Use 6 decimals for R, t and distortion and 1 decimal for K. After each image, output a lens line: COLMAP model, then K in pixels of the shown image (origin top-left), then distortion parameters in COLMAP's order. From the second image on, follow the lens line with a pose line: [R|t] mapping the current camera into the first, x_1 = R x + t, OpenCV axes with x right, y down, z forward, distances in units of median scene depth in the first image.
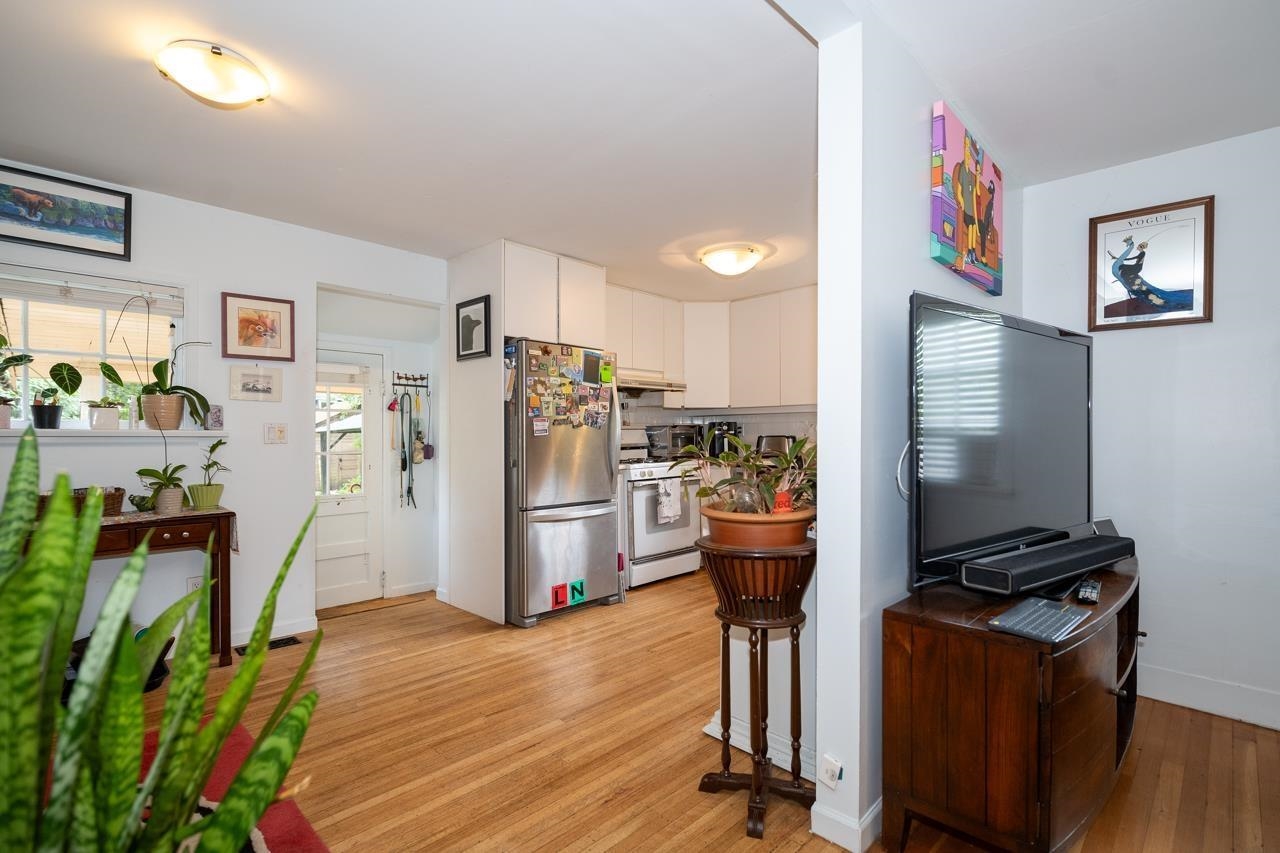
lens RADIAL K [[615.9, 0, 649.9], [0, 615.9, 428.2], [0, 0, 1]] dist [-0.000486, -0.000792]
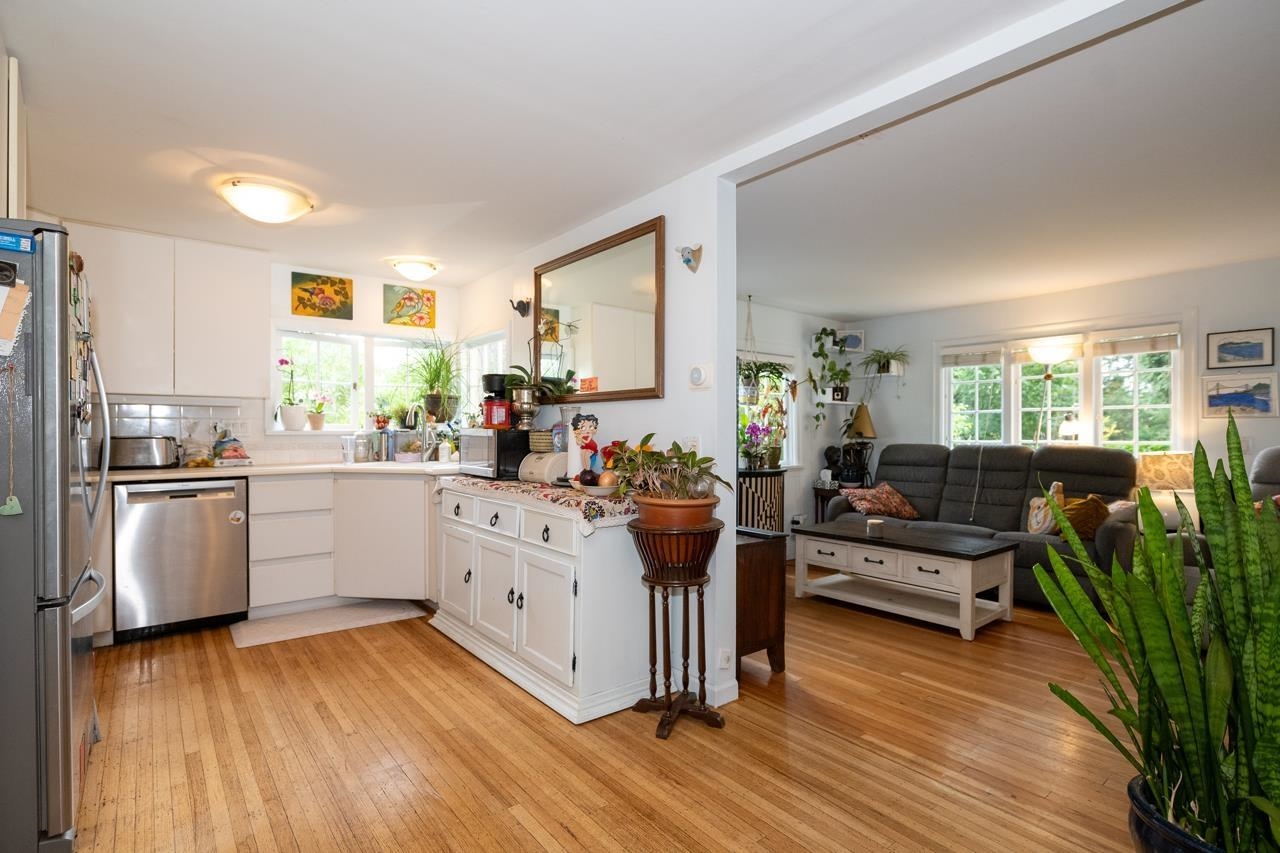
lens RADIAL K [[615.9, 0, 642.9], [0, 615.9, 431.9], [0, 0, 1]] dist [-0.000486, -0.000792]
pose [[0.089664, 0.005795, 0.995955, -0.610979], [-0.020879, 0.999774, -0.003937, -0.003149], [-0.995753, -0.020441, 0.089765, 0.515845]]
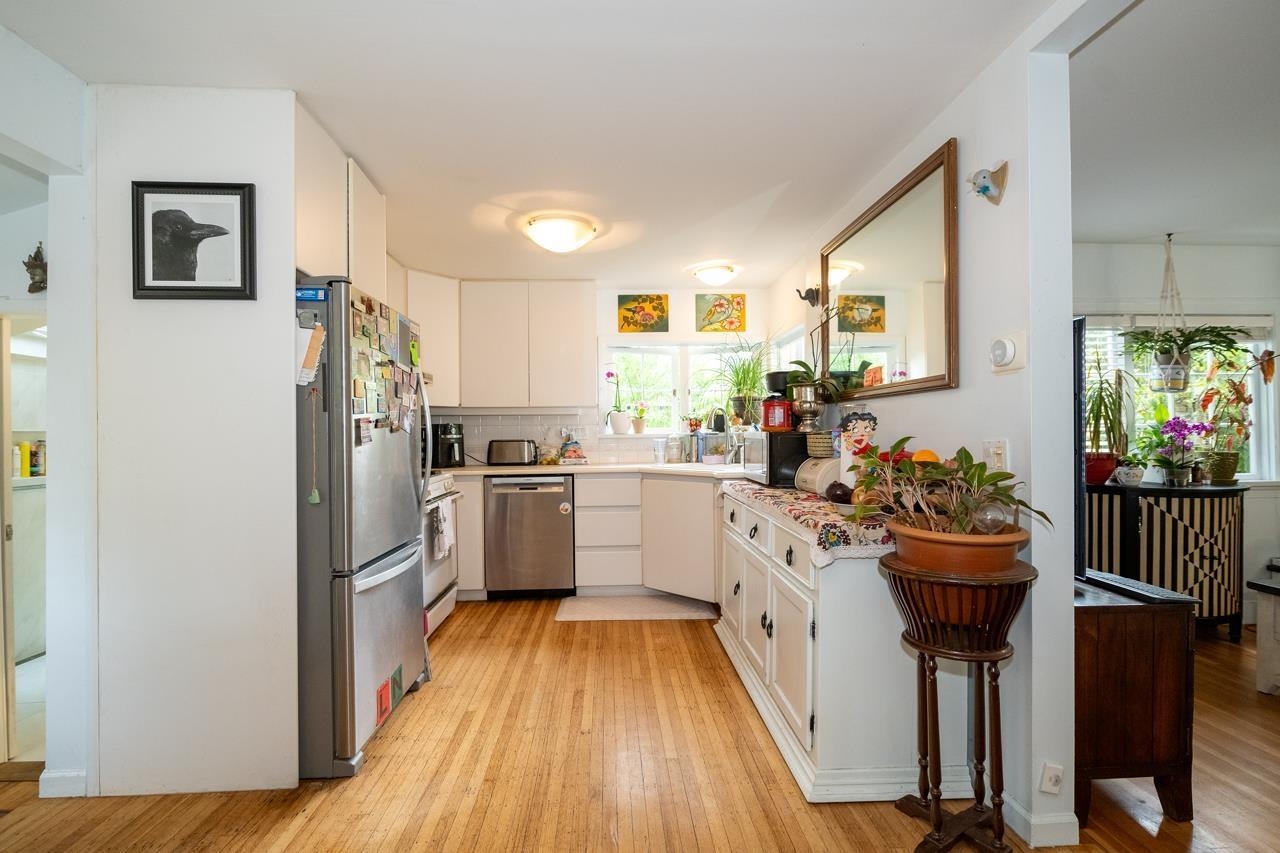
lens RADIAL K [[577.8, 0, 640.7], [0, 577.8, 432.7], [0, 0, 1]] dist [-0.003649, -0.001131]
pose [[0.662408, 0.001223, 0.749142, -0.419433], [-0.010361, 0.999918, 0.007529, -0.009150], [-0.749072, -0.012749, 0.662366, 0.422577]]
